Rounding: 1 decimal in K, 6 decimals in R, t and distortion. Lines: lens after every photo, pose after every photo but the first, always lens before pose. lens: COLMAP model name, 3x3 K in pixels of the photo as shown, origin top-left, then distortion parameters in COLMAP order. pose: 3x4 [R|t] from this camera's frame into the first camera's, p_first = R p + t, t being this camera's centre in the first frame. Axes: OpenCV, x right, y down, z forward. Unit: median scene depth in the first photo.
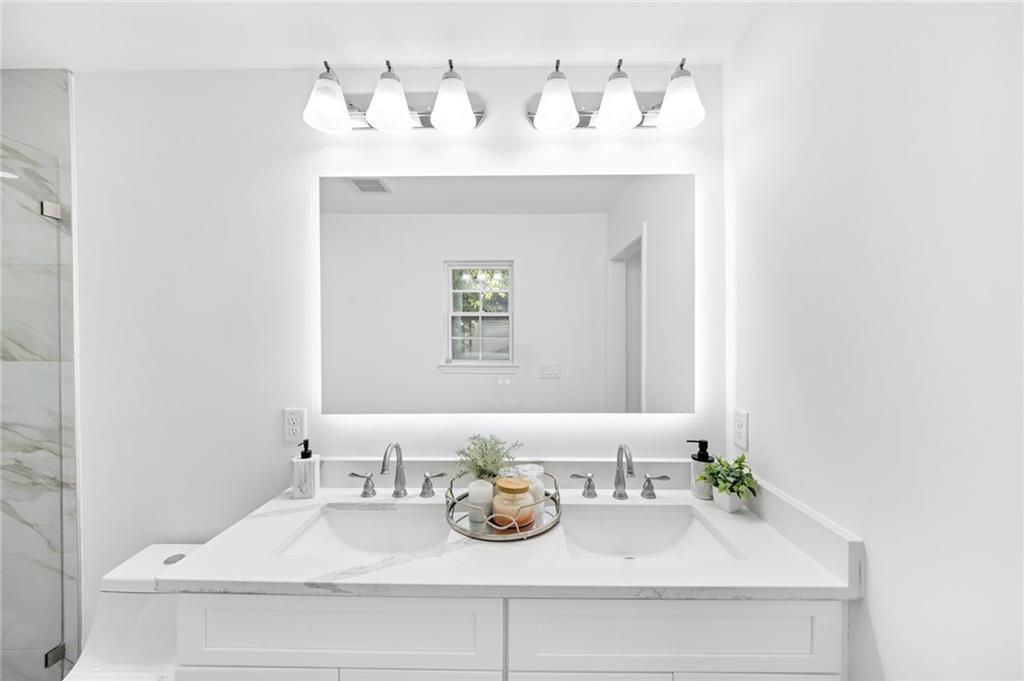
lens RADIAL K [[407.9, 0, 511.8], [0, 407.9, 339.5], [0, 0, 1]] dist [0.001329, -0.000215]
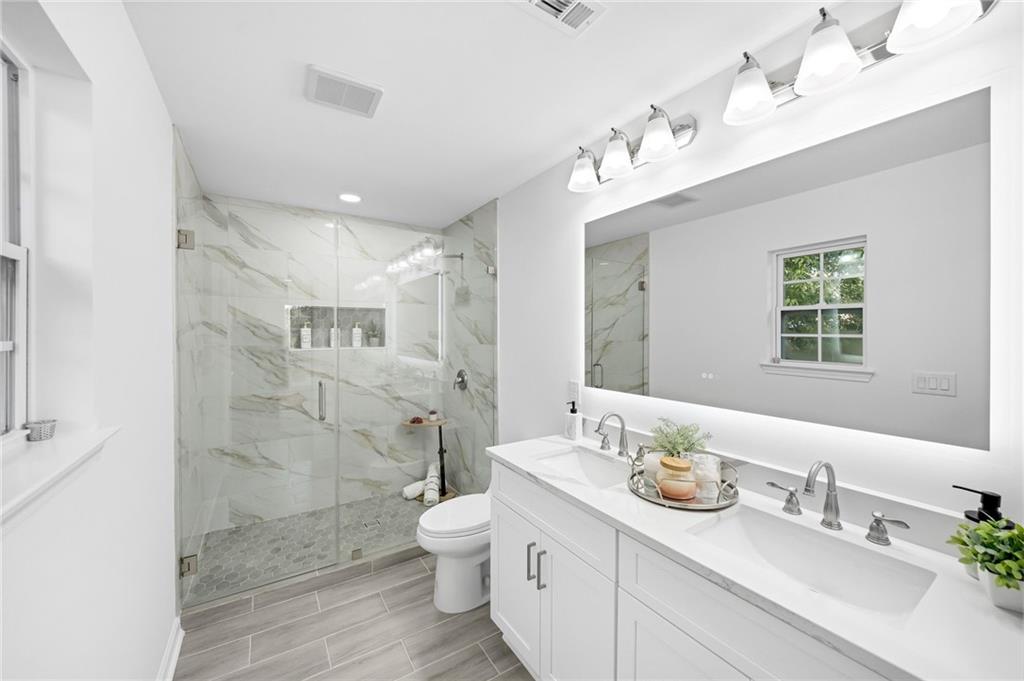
lens RADIAL K [[432.8, 0, 512.0], [0, 432.8, 340.5], [0, 0, 1]] dist [-0.014756, -0.000018]
pose [[0.510793, 0.017602, -0.859524, 0.678370], [-0.010765, 0.999843, 0.014079, 0.000975], [0.859637, 0.002061, 0.510902, -0.008865]]
